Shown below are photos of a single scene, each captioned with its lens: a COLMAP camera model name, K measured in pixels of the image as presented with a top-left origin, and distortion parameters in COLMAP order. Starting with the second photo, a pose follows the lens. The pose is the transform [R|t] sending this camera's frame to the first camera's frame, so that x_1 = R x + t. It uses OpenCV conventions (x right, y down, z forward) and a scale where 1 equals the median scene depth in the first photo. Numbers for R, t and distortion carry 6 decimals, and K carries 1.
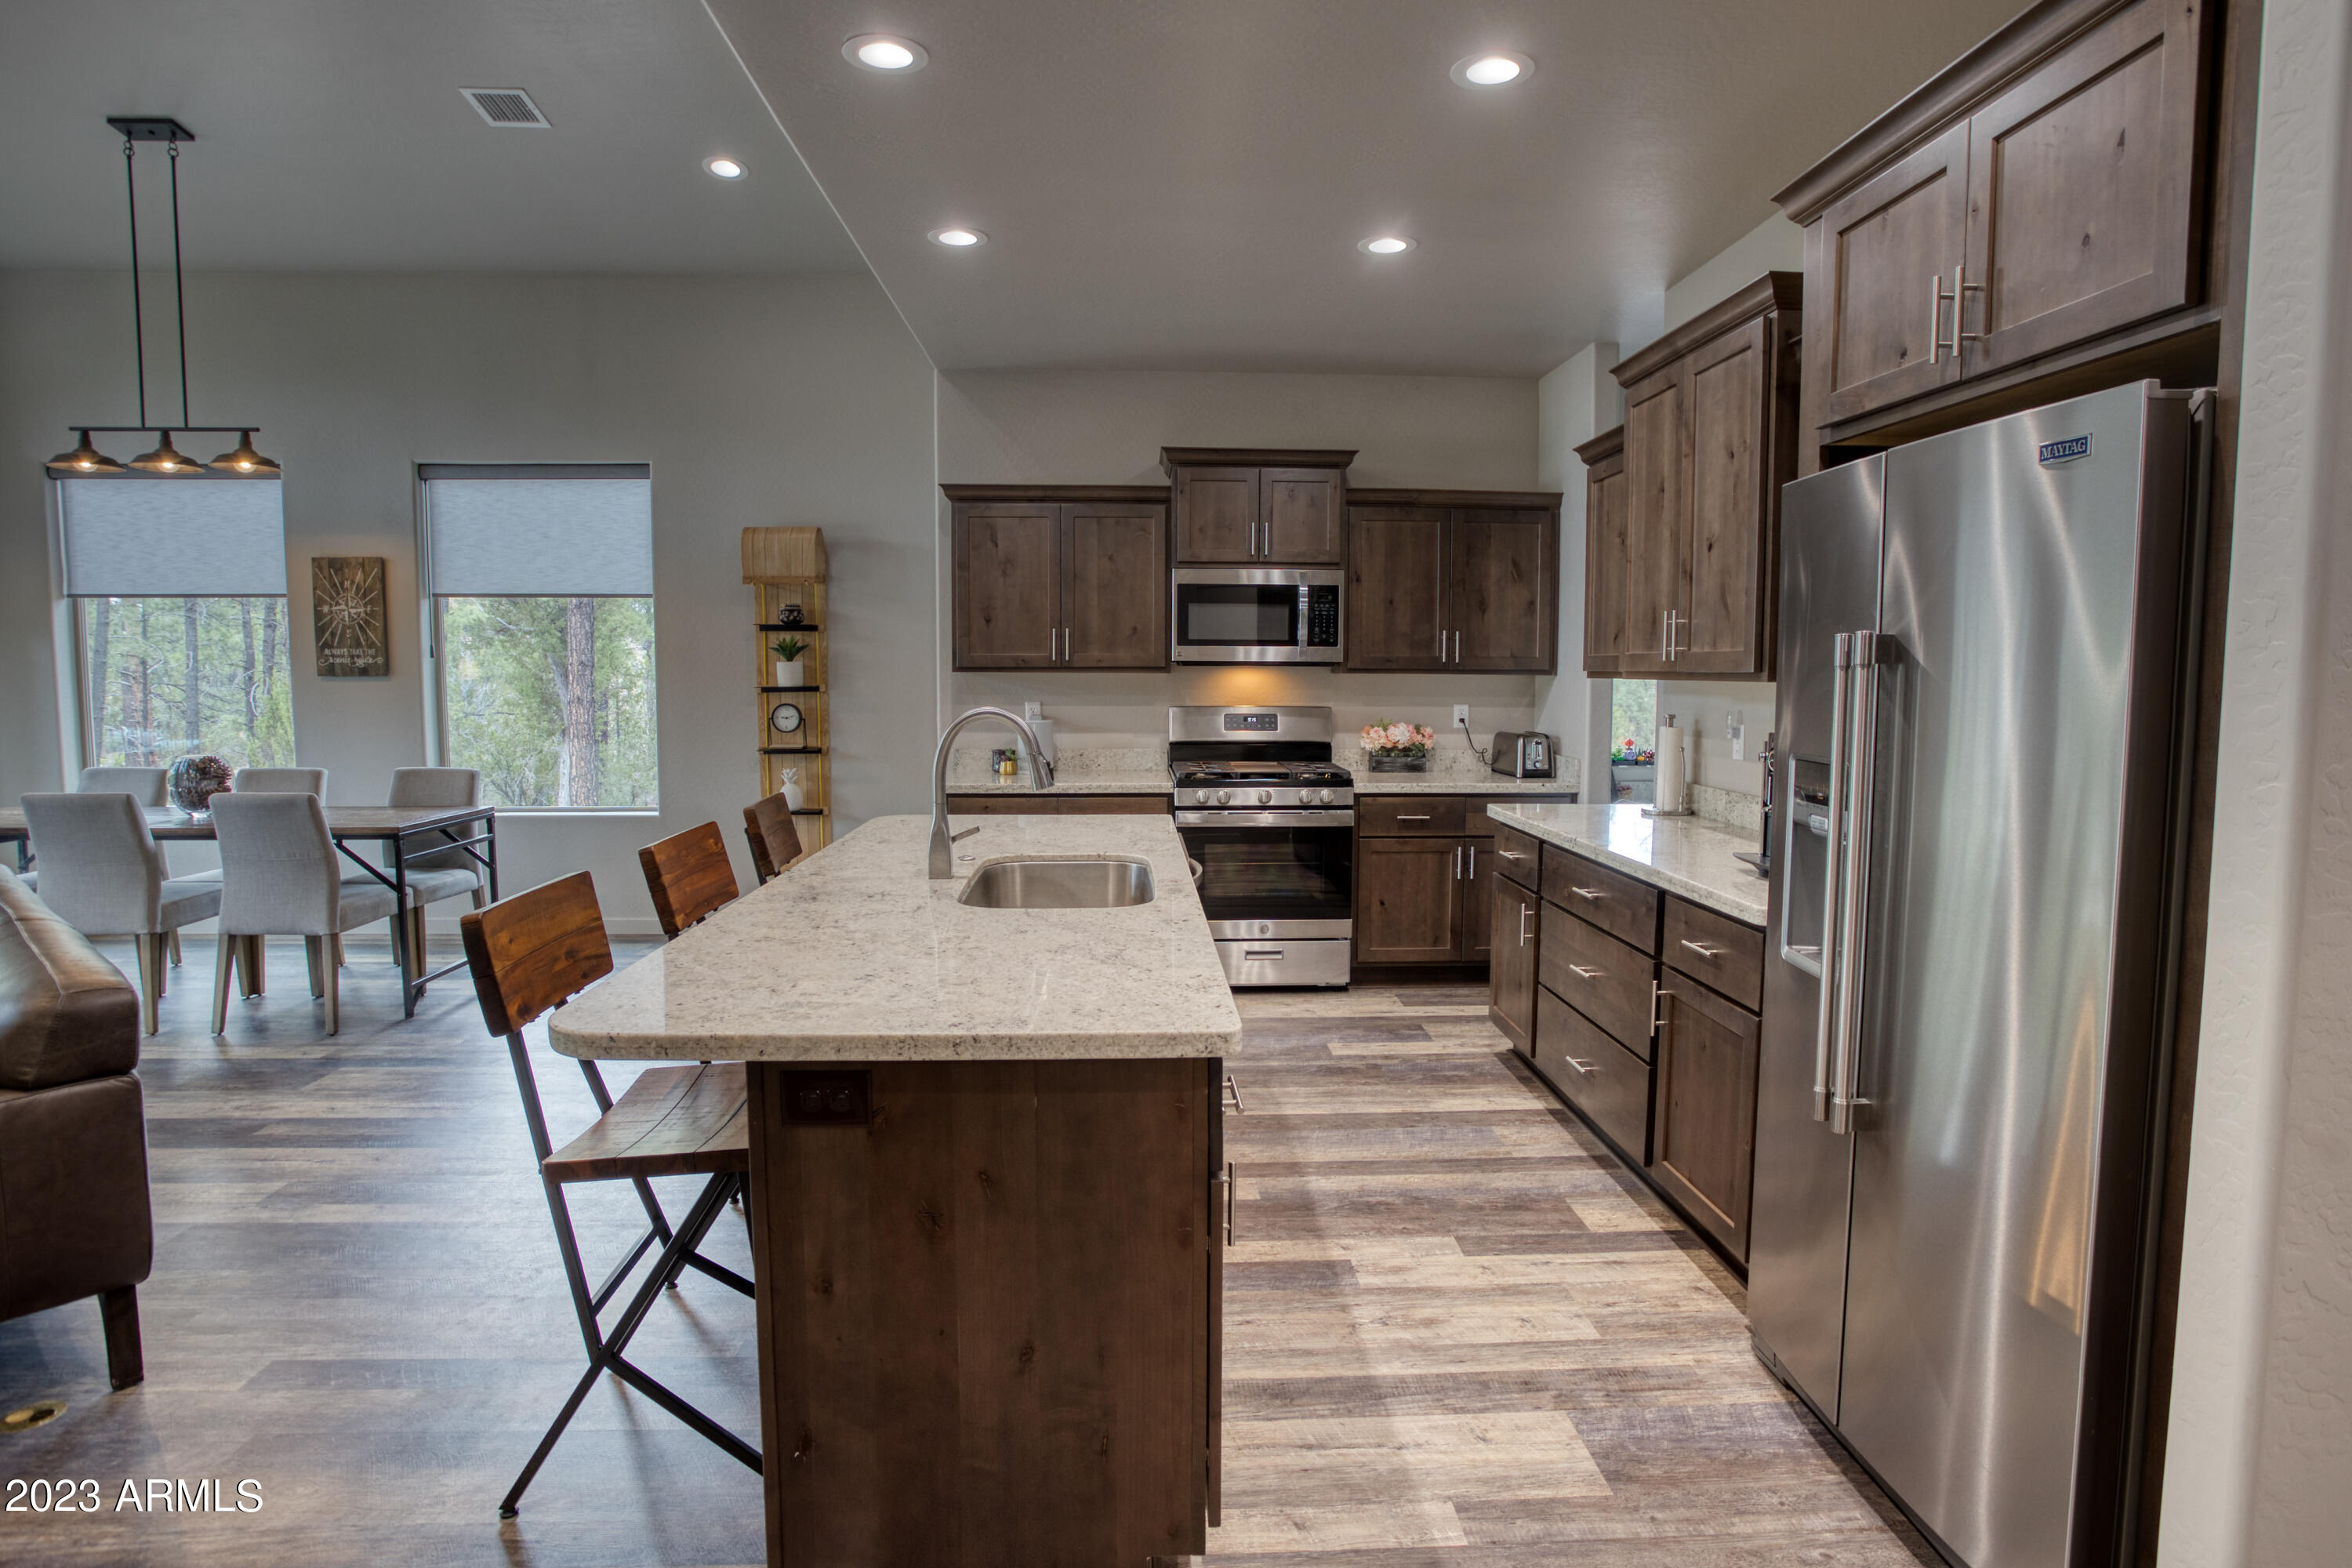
lens RADIAL K [[1277.3, 0, 1182.7], [0, 1277.3, 772.4], [0, 0, 1]] dist [-0.089249, 0.052926]
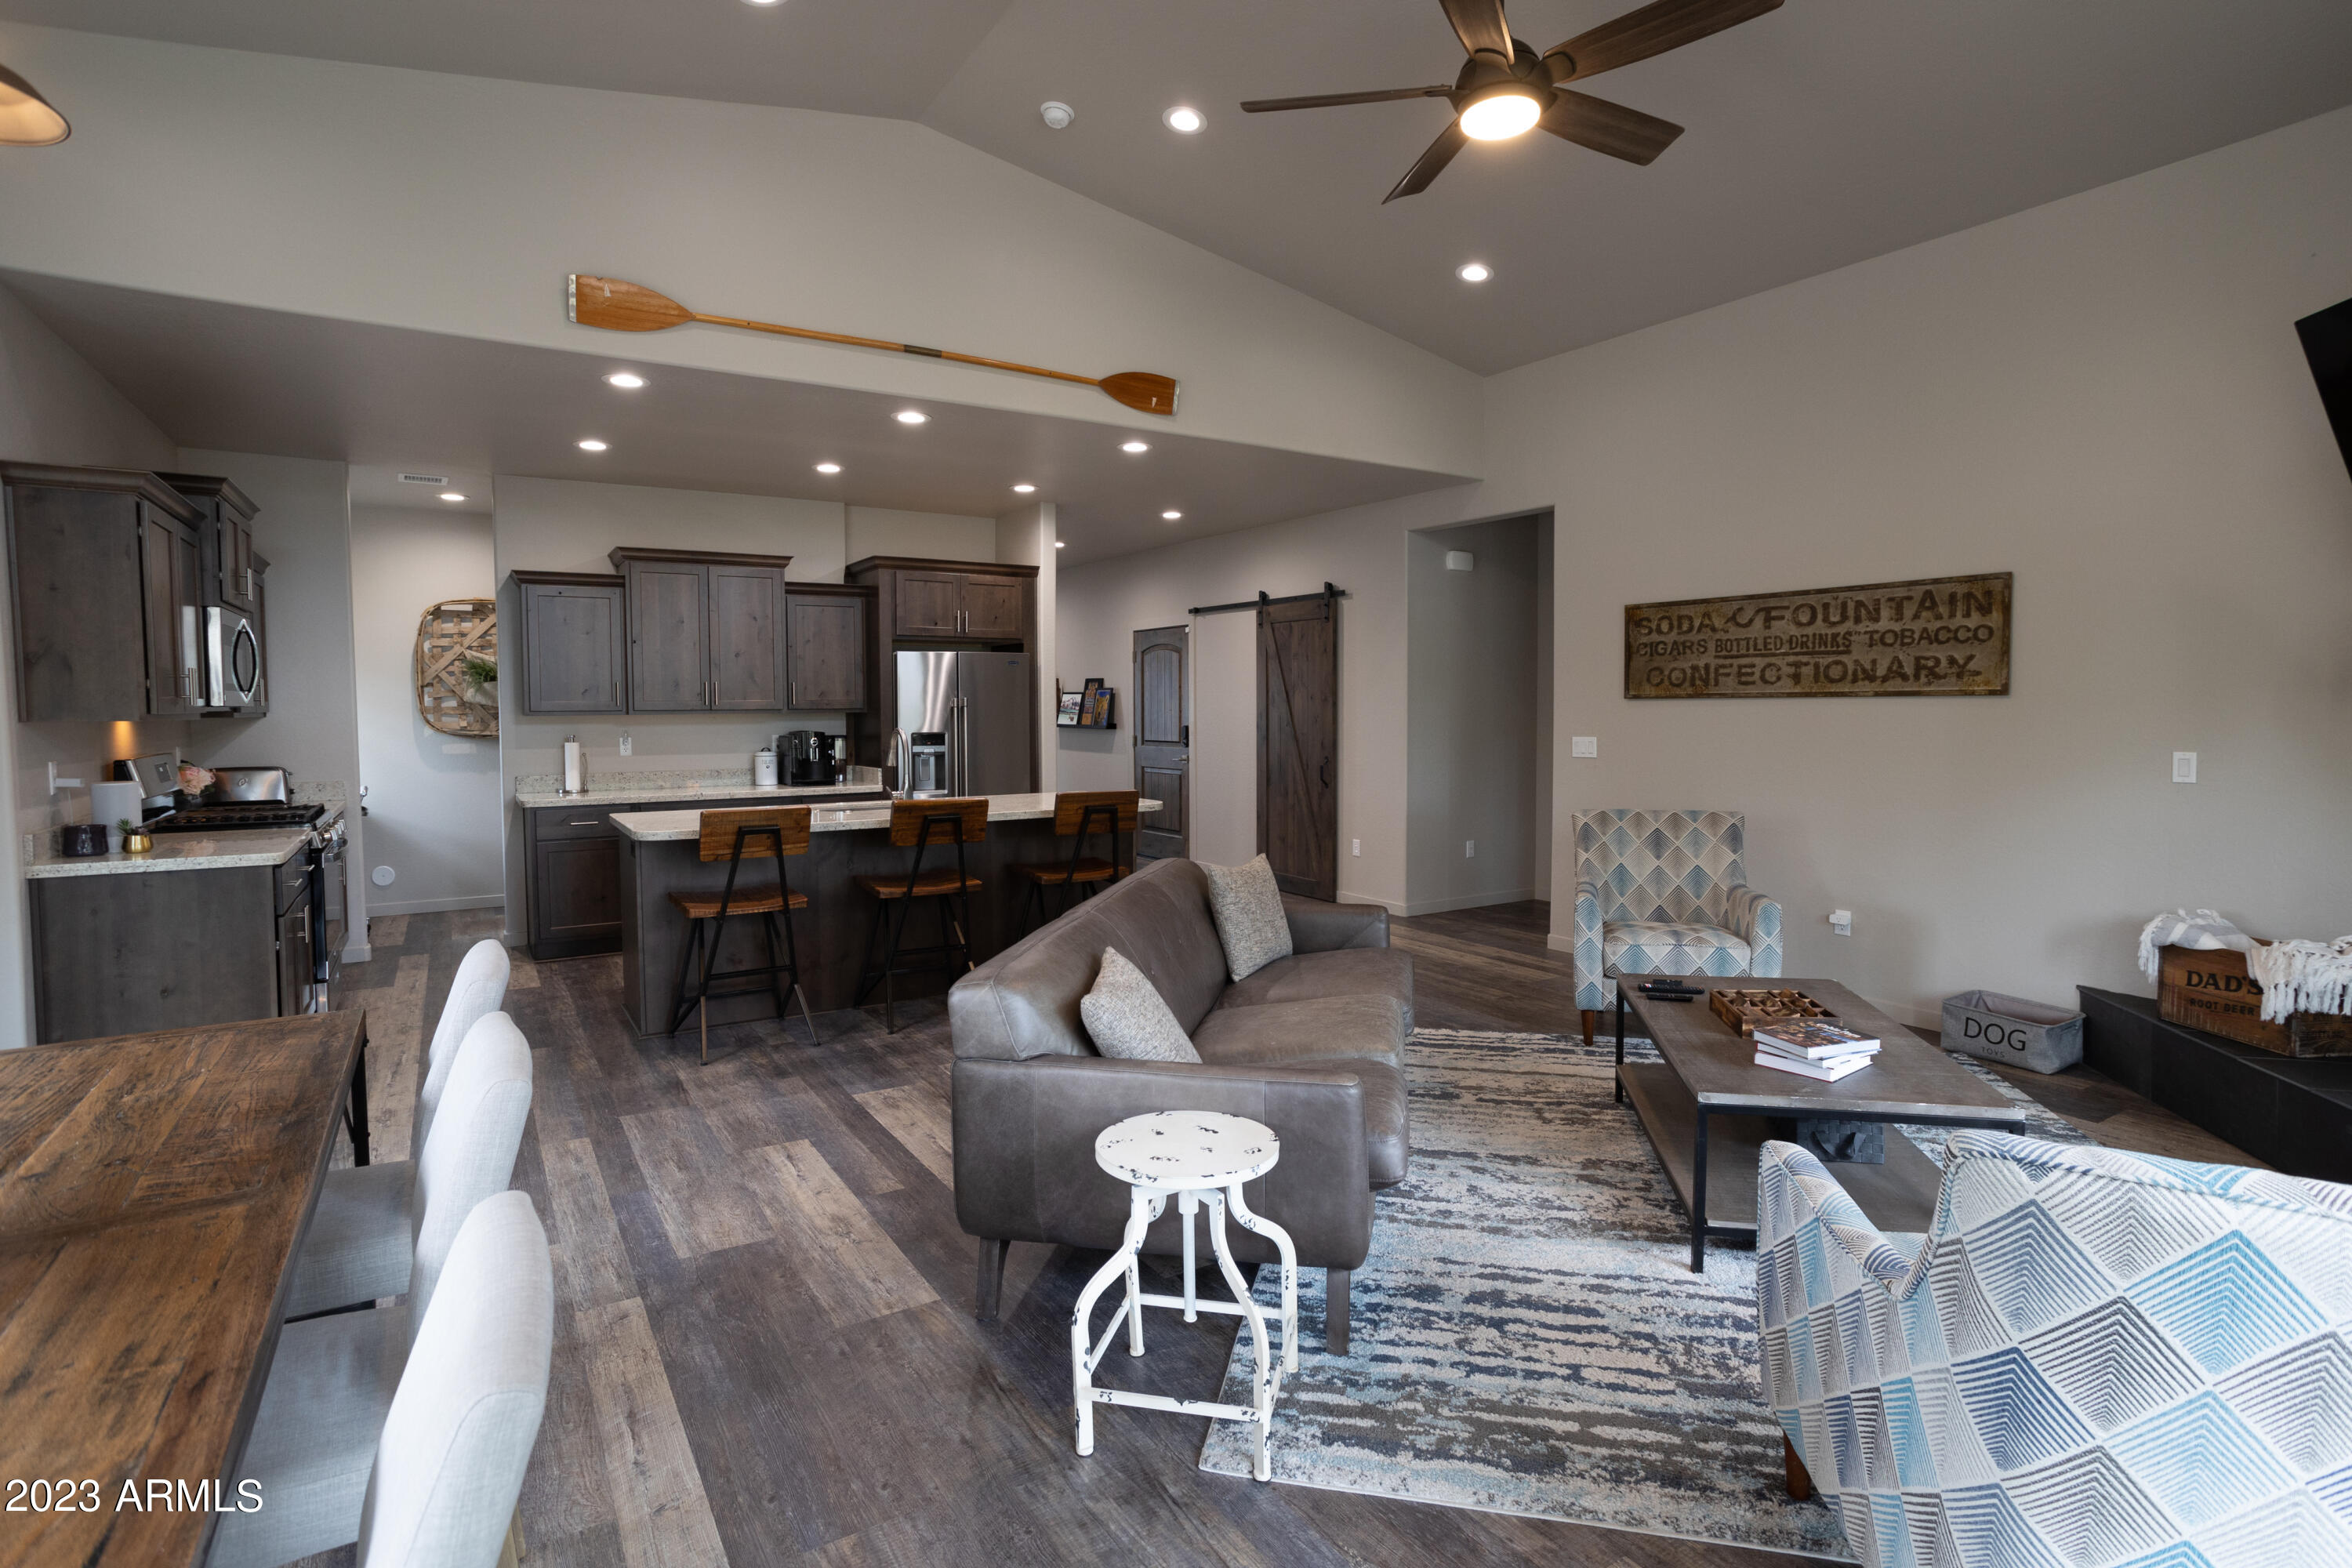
lens RADIAL K [[1147.7, 0, 1188.3], [0, 1147.7, 765.3], [0, 0, 1]] dist [-0.063788, 0.030861]
pose [[-0.502290, -0.044974, 0.863529, -1.055746], [0.075417, 0.992562, 0.095562, -0.068102], [-0.861404, 0.113125, -0.495163, 0.786388]]
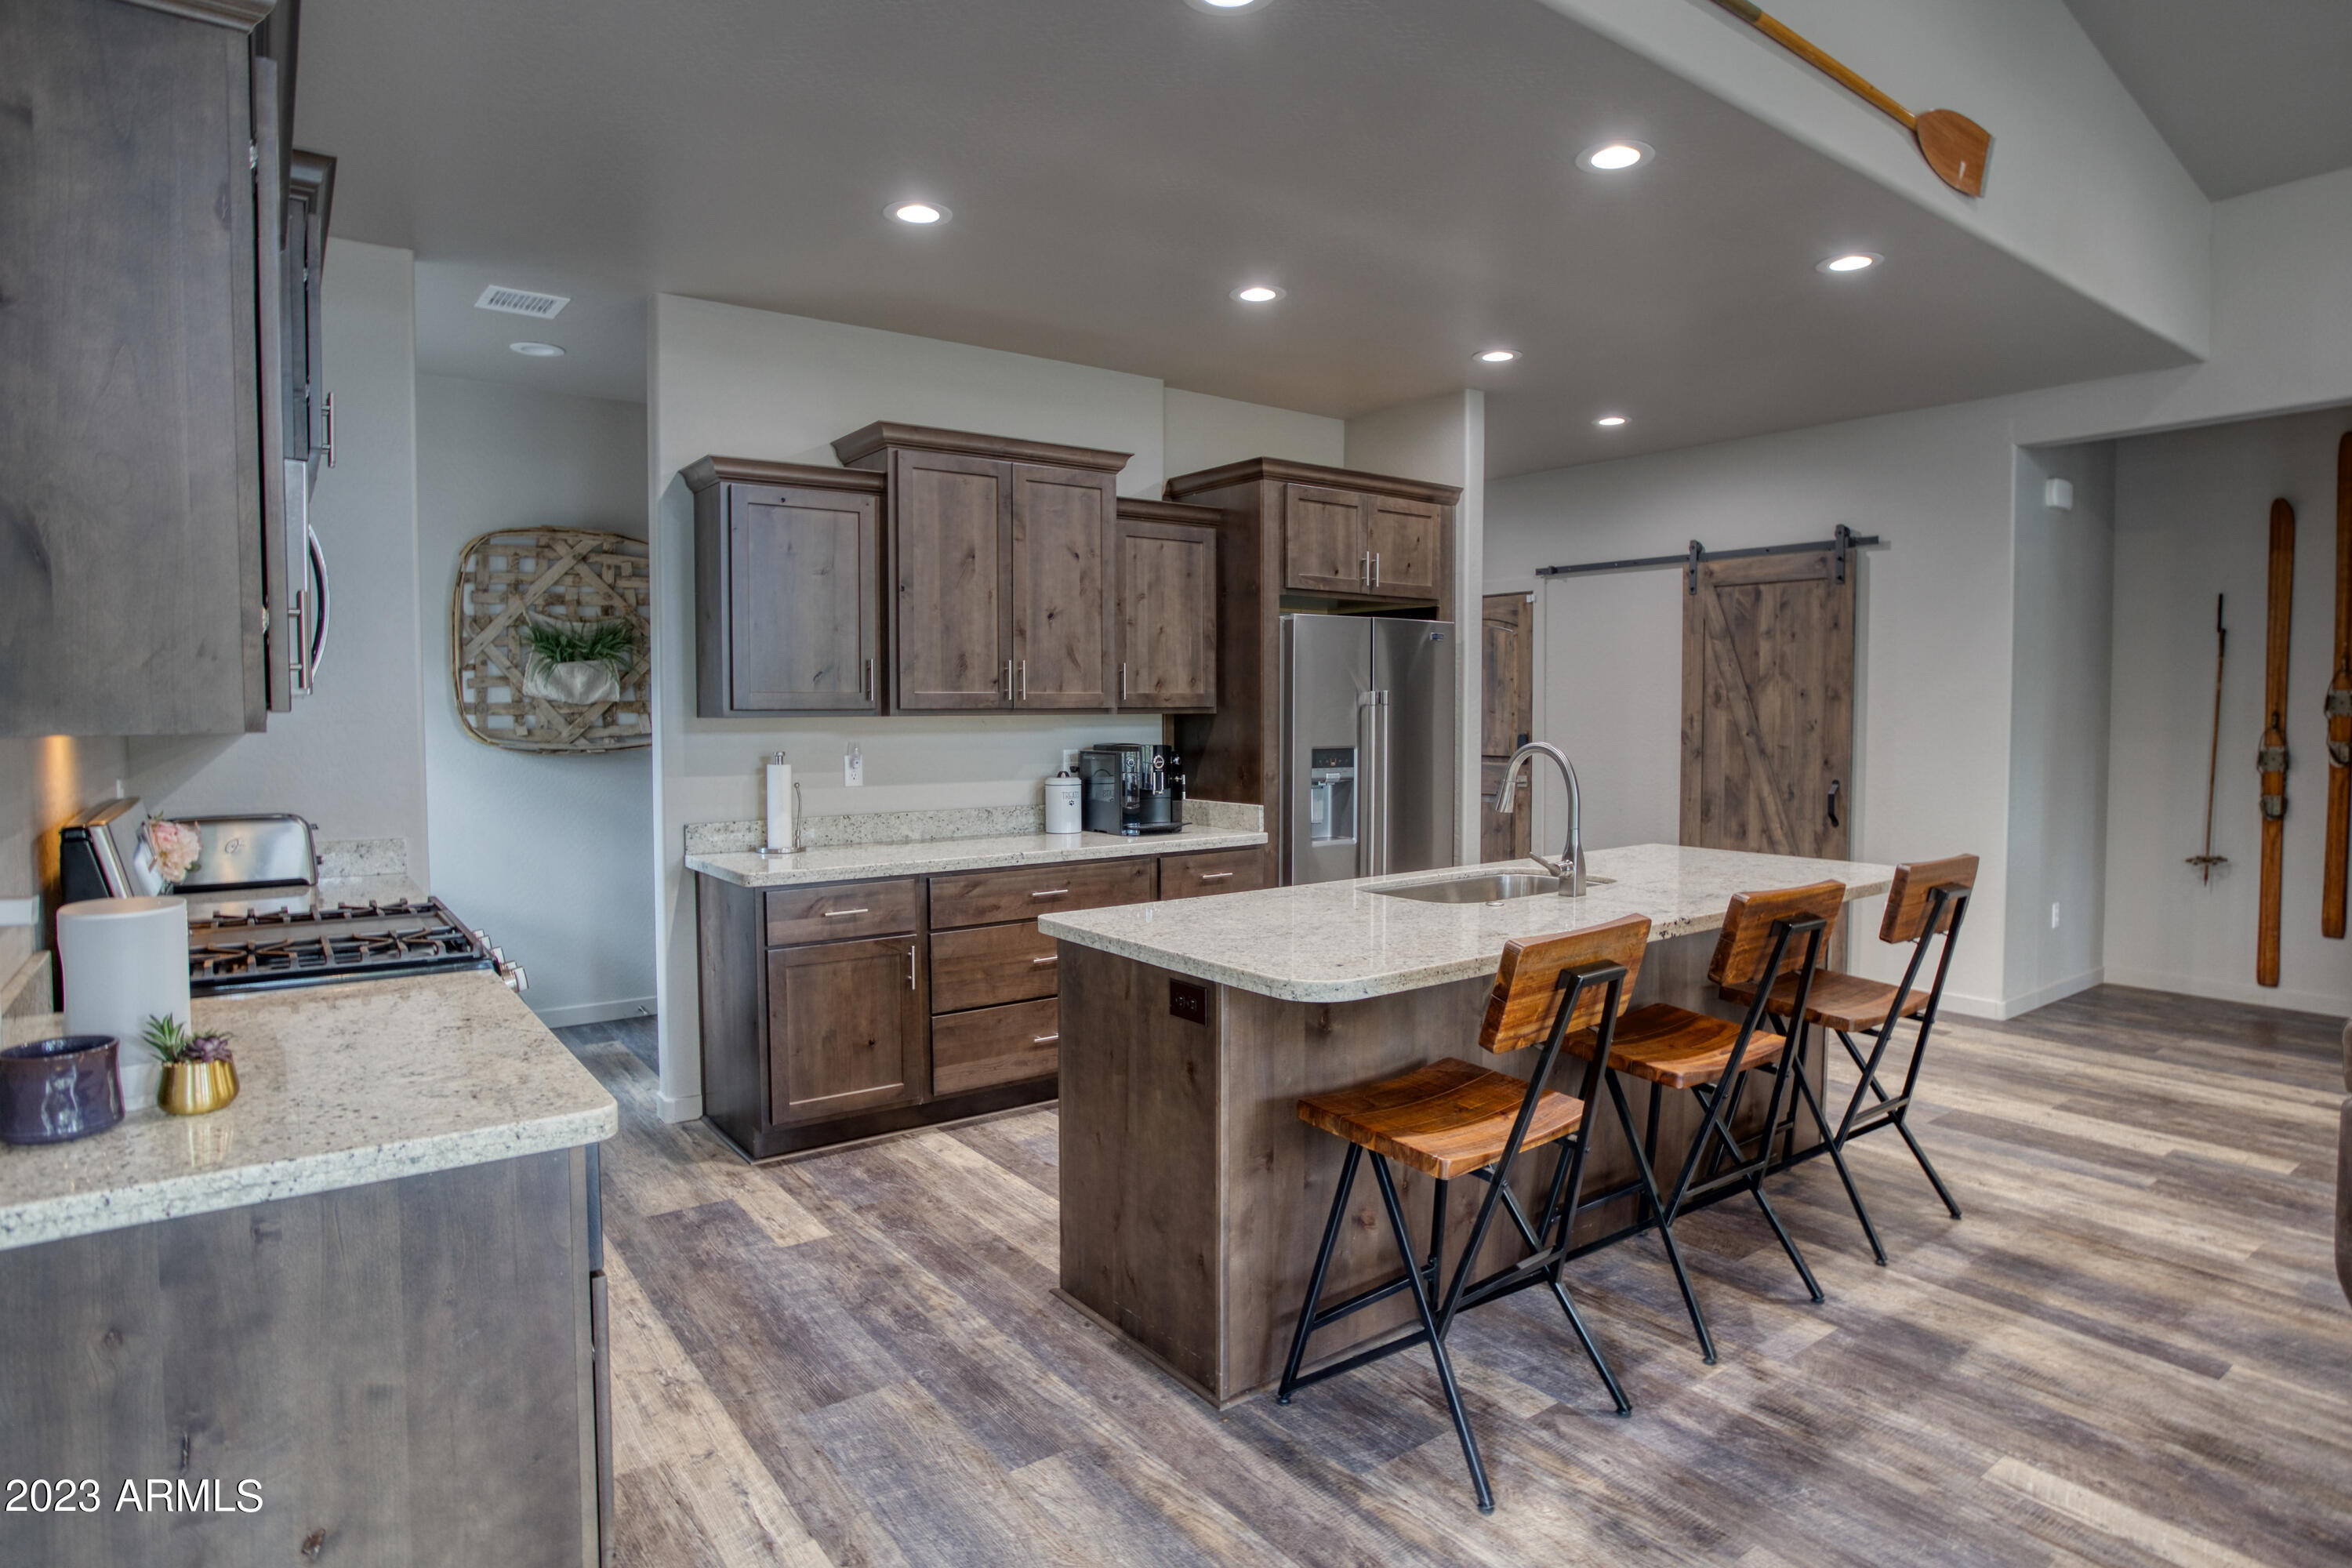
lens RADIAL K [[1277.3, 0, 1182.7], [0, 1277.3, 772.4], [0, 0, 1]] dist [-0.089249, 0.052926]
pose [[-0.558585, -0.041465, 0.828410, -0.472153], [0.070953, 0.992700, 0.097531, -0.079664], [-0.826407, 0.113257, -0.551565, 0.974294]]
